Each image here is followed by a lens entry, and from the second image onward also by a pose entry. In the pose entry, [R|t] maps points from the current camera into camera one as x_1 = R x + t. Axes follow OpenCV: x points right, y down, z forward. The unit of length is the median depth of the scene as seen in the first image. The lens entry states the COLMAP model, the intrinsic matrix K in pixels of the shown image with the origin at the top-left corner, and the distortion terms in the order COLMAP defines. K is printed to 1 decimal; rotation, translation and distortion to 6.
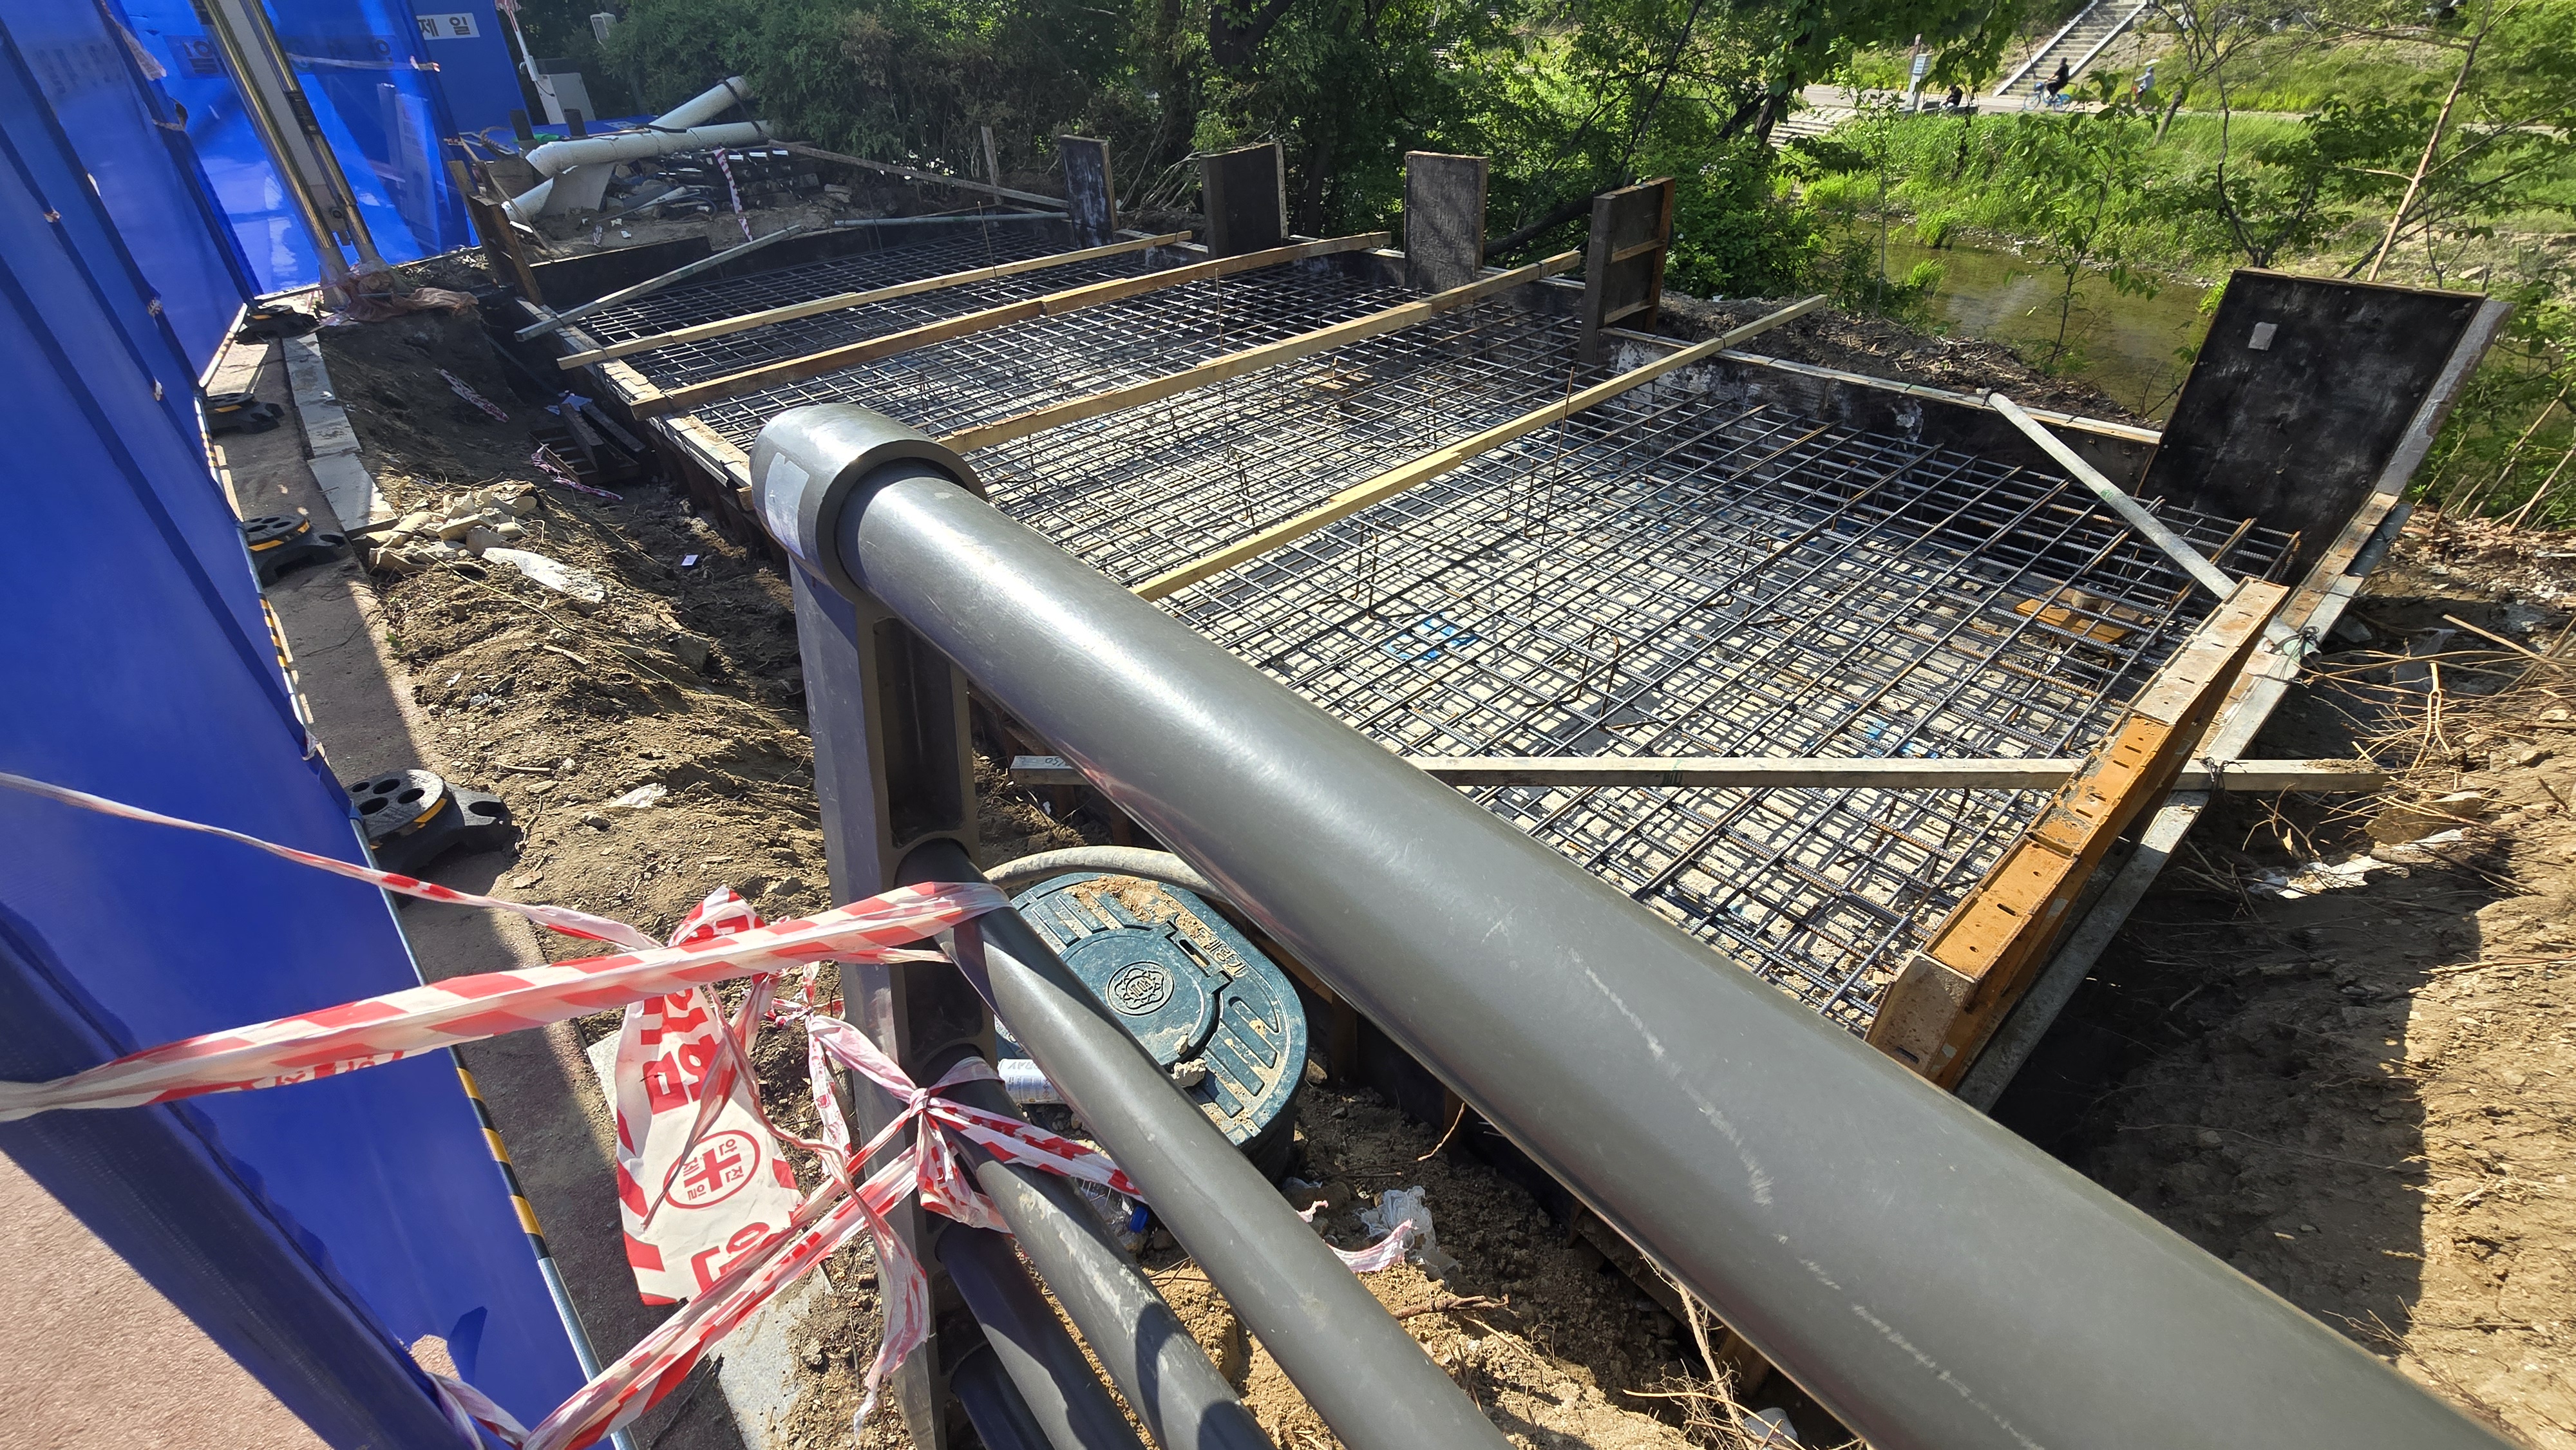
lens RADIAL K [[1062.8, 0, 1288.0], [0, 1062.8, 725.0], [0, 0, 1]] dist [-0.002204, -0.000088]
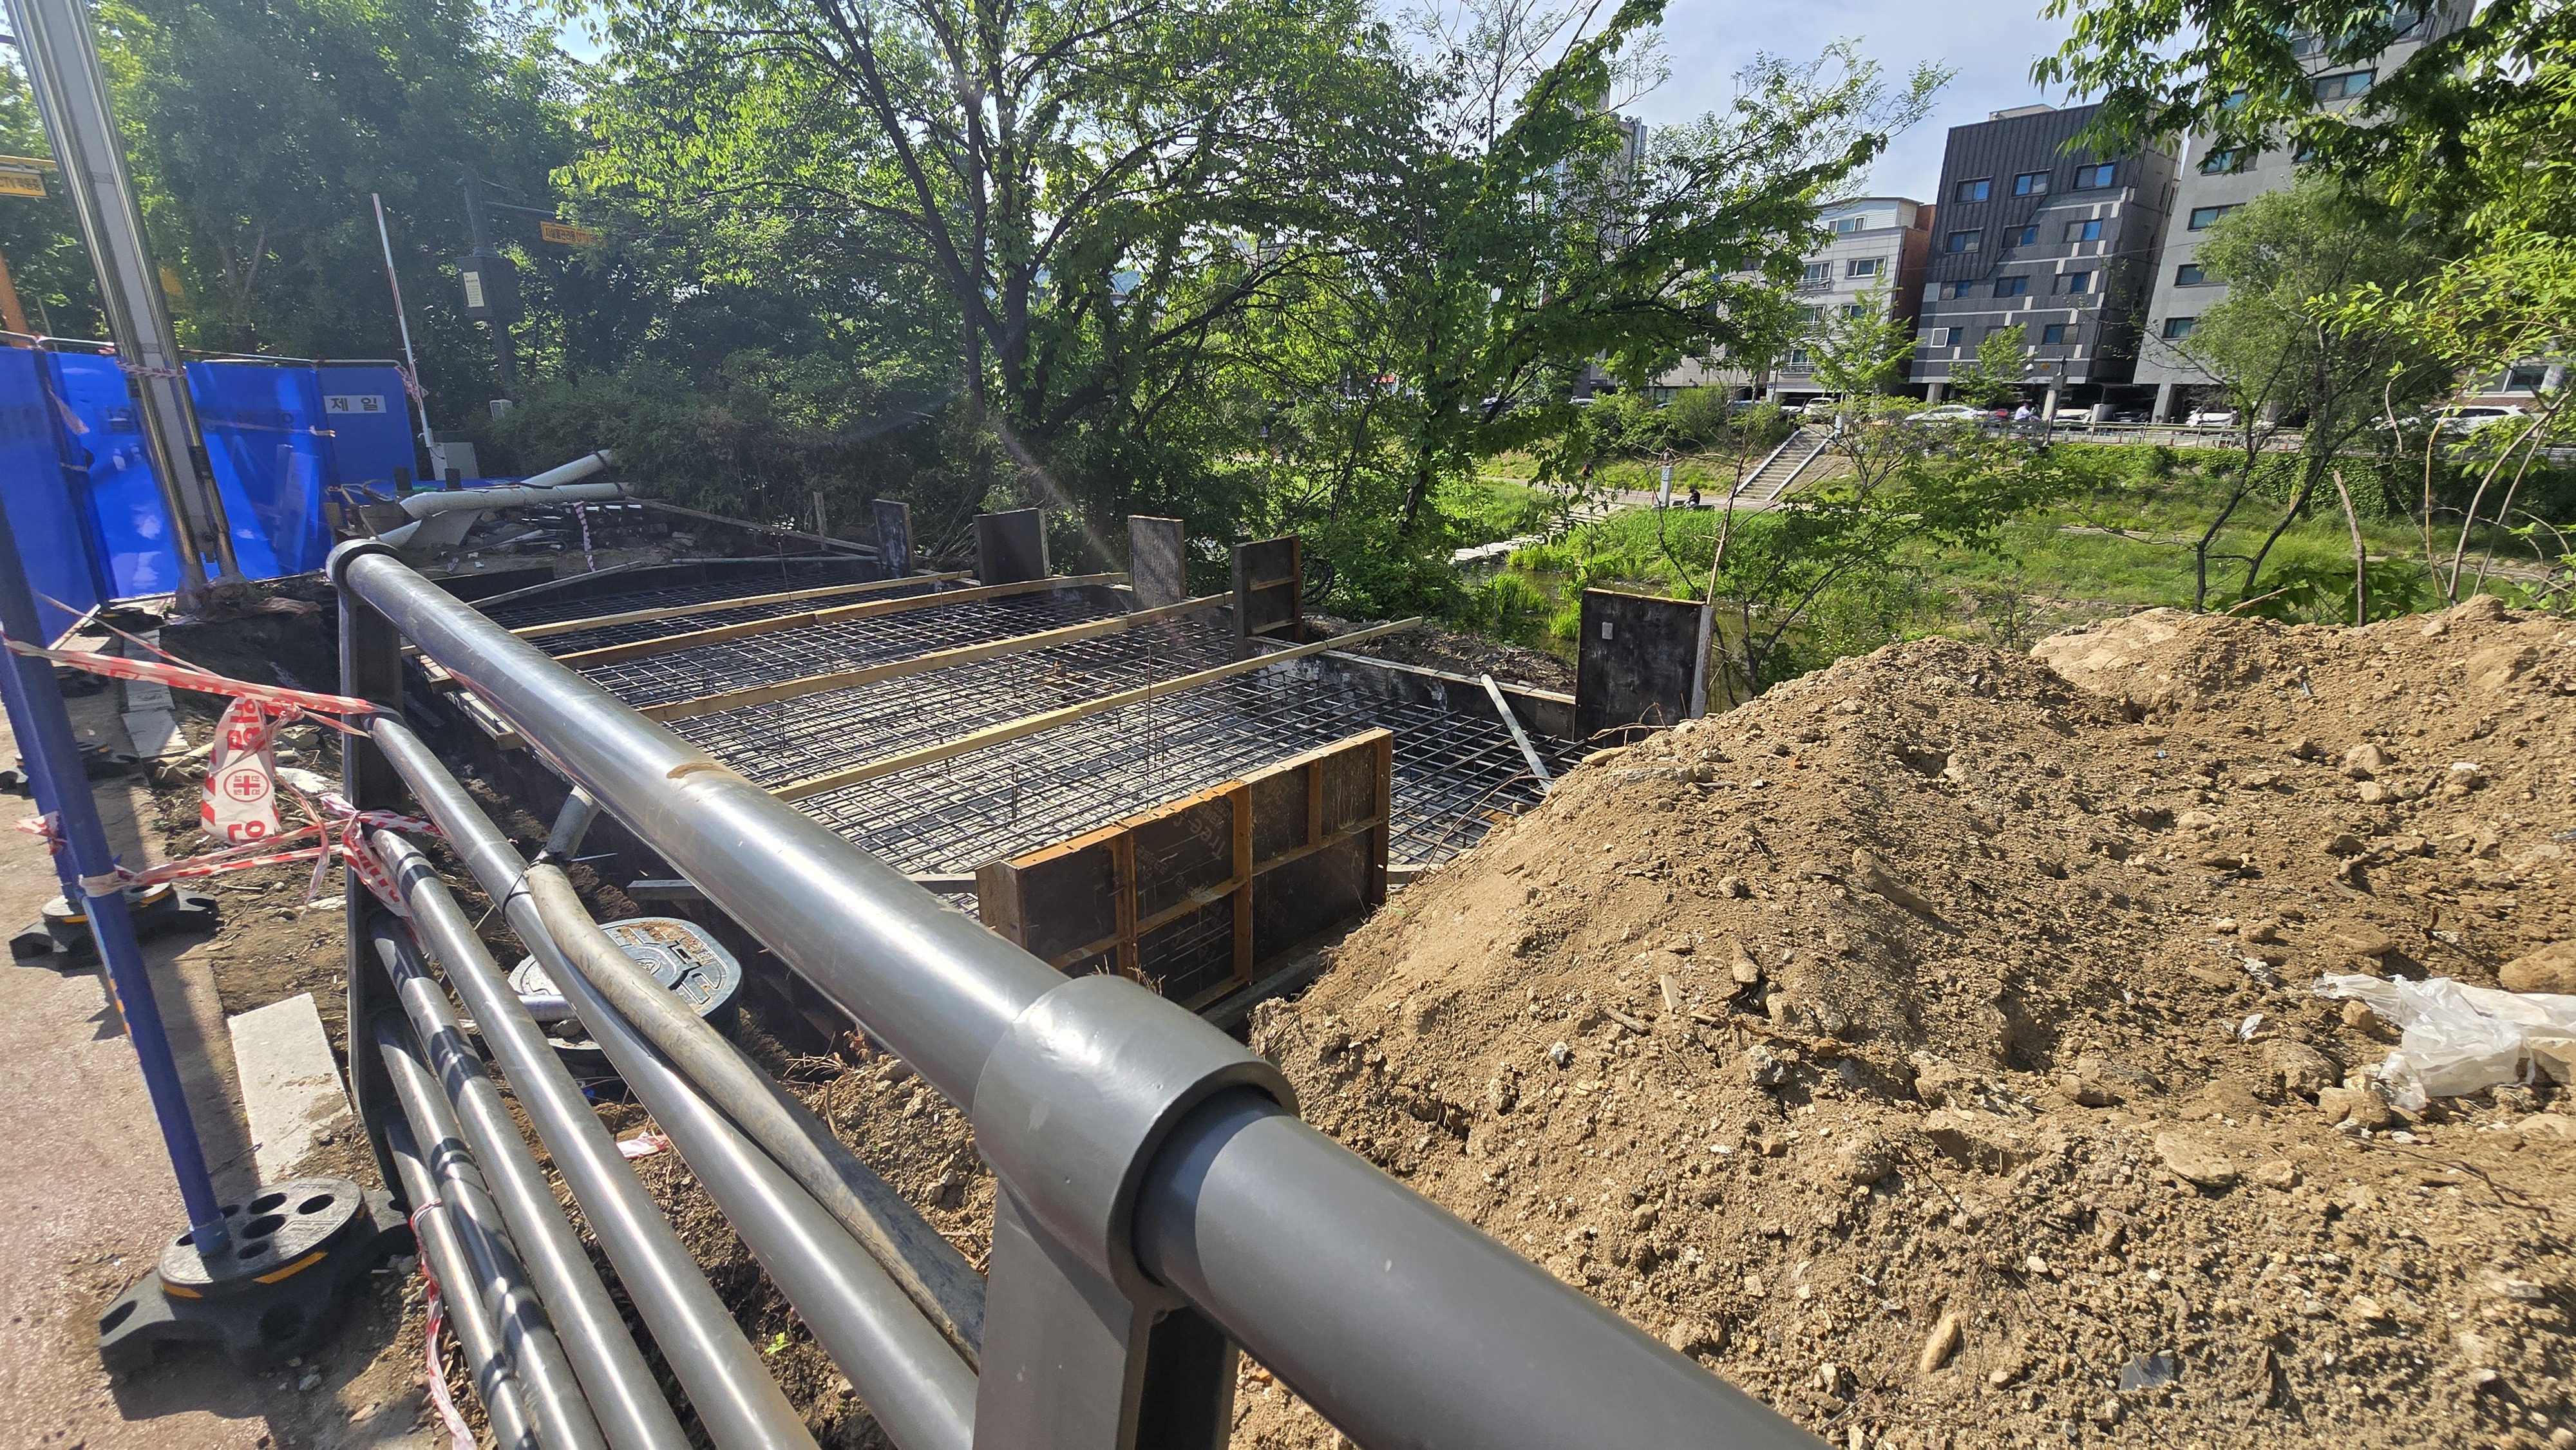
lens RADIAL K [[1061.8, 0, 1288.0], [0, 1061.8, 725.0], [0, 0, 1]] dist [-0.000061, 0.000557]
pose [[0.994252, 0.003963, 0.106996, 0.174259], [0.029083, 0.951745, -0.305508, 0.112887], [-0.103044, 0.306864, 0.946159, -0.181272]]
